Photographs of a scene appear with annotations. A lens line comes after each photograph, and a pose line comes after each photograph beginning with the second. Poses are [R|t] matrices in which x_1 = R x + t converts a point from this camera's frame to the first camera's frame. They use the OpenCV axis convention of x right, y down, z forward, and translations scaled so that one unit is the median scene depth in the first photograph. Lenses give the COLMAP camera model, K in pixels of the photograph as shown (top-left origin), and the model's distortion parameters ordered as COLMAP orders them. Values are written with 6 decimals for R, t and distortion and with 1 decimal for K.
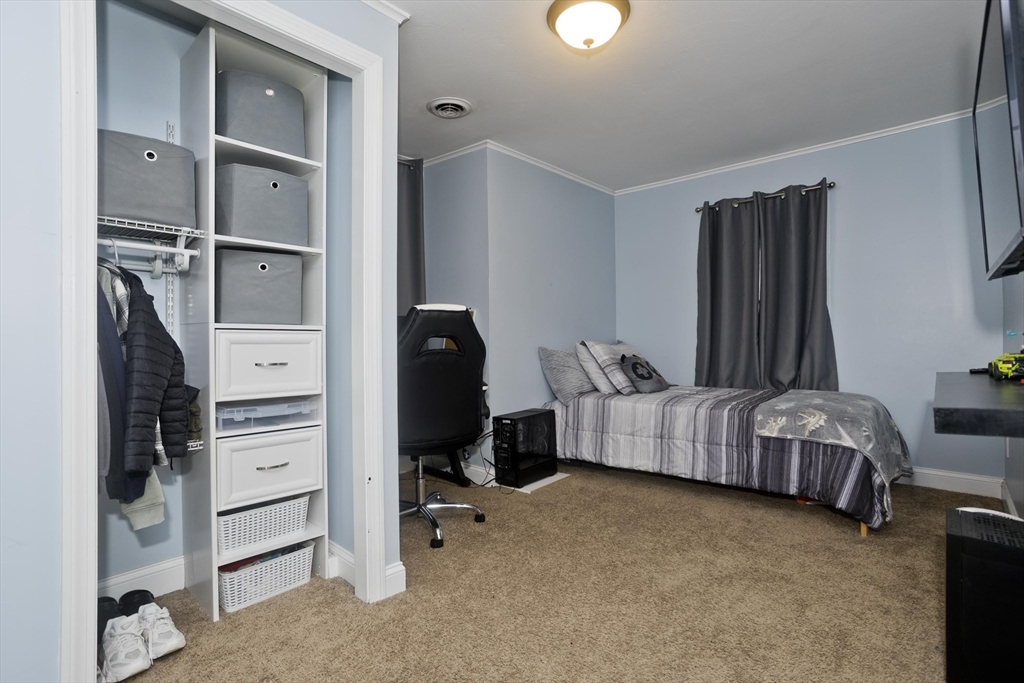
lens RADIAL K [[495.4, 0, 514.0], [0, 495.4, 337.9], [0, 0, 1]] dist [-0.042683, 0.016687]
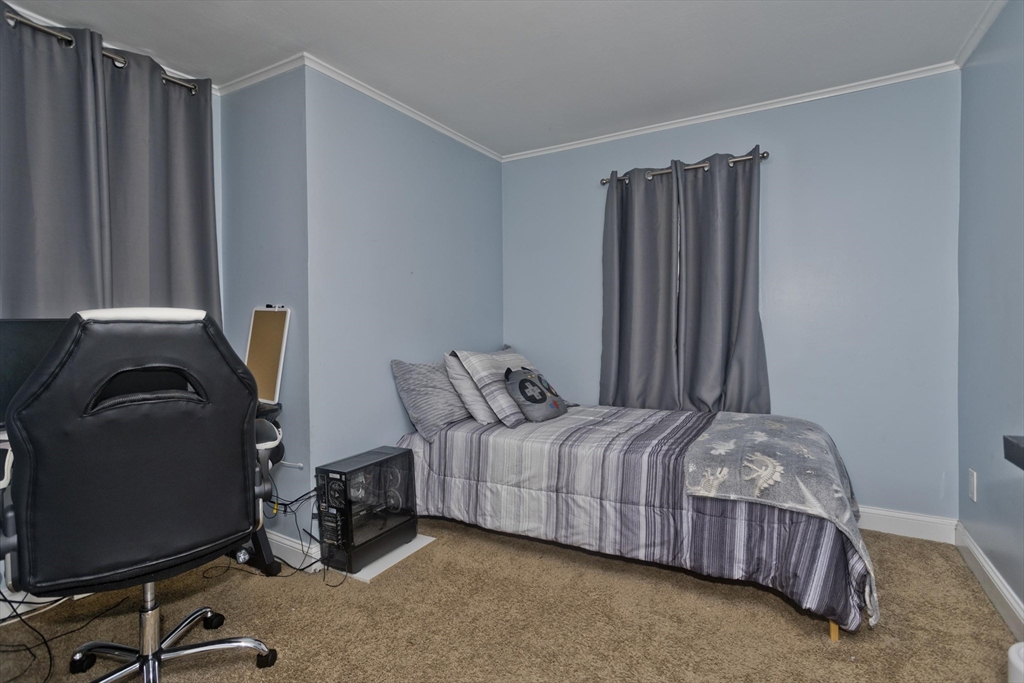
lens RADIAL K [[495.4, 0, 515.3], [0, 495.4, 328.6], [0, 0, 1]] dist [-0.042683, 0.016687]
pose [[0.980437, -0.001298, 0.196830, 0.094647], [-0.000004, 0.999978, 0.006611, -0.035612], [-0.196834, -0.006482, 0.980415, 0.298629]]
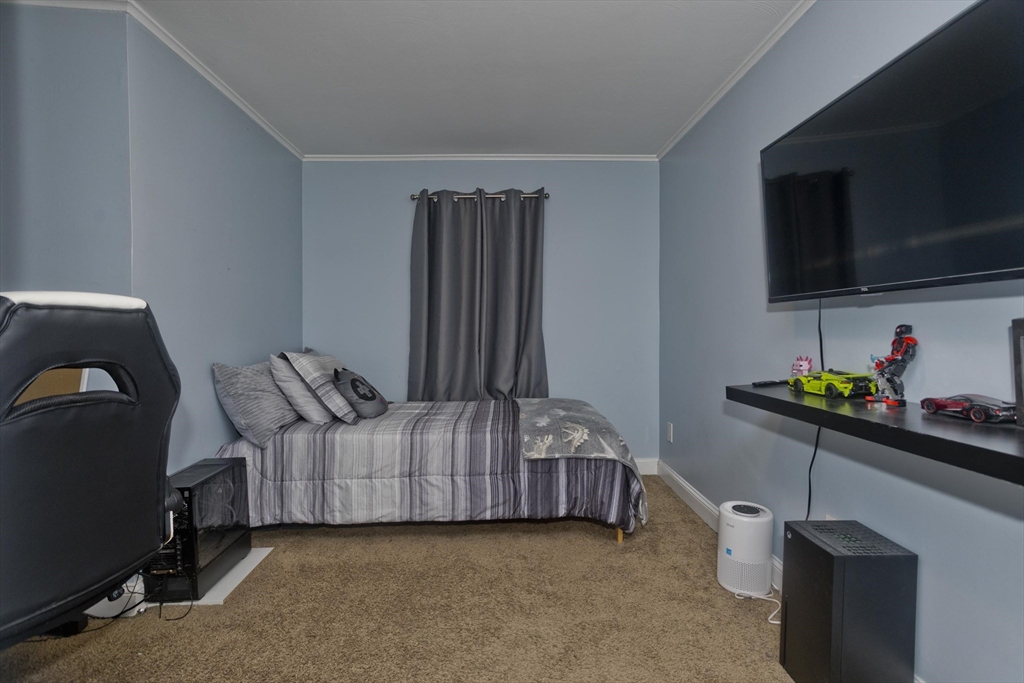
lens RADIAL K [[495.4, 0, 510.0], [0, 495.4, 338.5], [0, 0, 1]] dist [-0.042683, 0.016687]
pose [[0.727448, -0.002868, 0.686156, -0.118984], [-0.003551, 0.999962, 0.007945, -0.022976], [-0.686153, -0.008216, 0.727411, 0.301980]]
